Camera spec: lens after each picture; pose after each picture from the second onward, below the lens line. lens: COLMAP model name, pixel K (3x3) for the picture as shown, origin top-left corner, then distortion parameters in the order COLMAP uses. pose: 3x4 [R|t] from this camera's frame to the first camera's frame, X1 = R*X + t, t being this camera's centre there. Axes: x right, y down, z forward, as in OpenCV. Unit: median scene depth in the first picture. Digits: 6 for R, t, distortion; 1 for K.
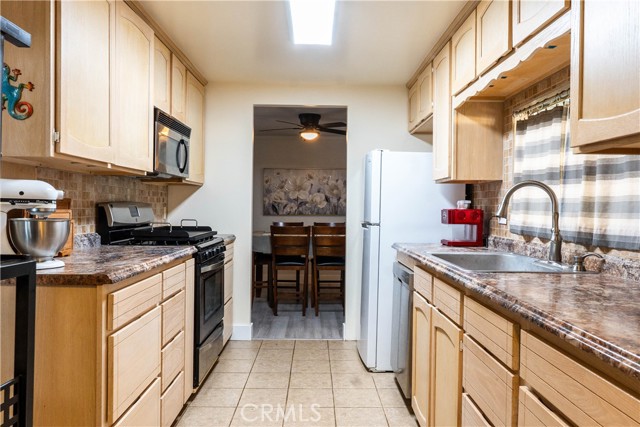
lens RADIAL K [[460.3, 0, 320.2], [0, 460.3, 213.7], [0, 0, 1]] dist [0.005867, 0.001036]
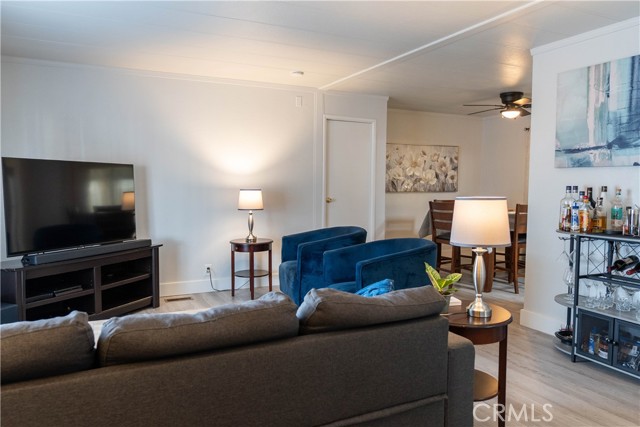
lens RADIAL K [[460.3, 0, 320.6], [0, 460.3, 211.9], [0, 0, 1]] dist [0.005867, 0.001036]
pose [[0.902339, -0.024263, 0.430344, -0.645200], [-0.002560, 0.998095, 0.061642, -0.014834], [-0.431019, -0.056724, 0.900558, 0.205502]]
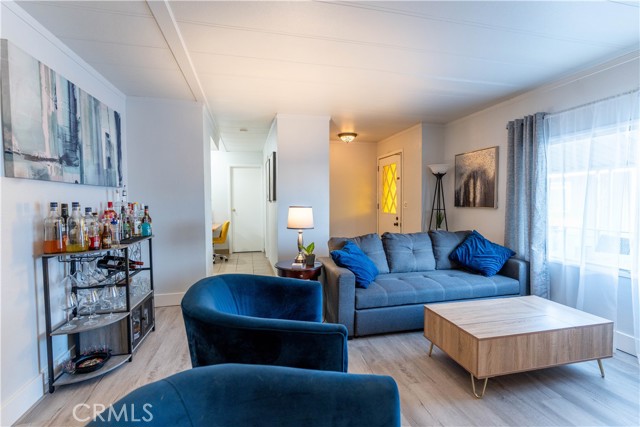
lens RADIAL K [[307.6, 0, 319.3], [0, 307.6, 213.7], [0, 0, 1]] dist [-0.000443, -0.000067]
pose [[-0.974786, 0.016921, -0.222499, -0.112382], [0.005890, 0.998724, 0.050147, -0.015550], [0.223063, 0.047572, -0.973642, 1.415526]]
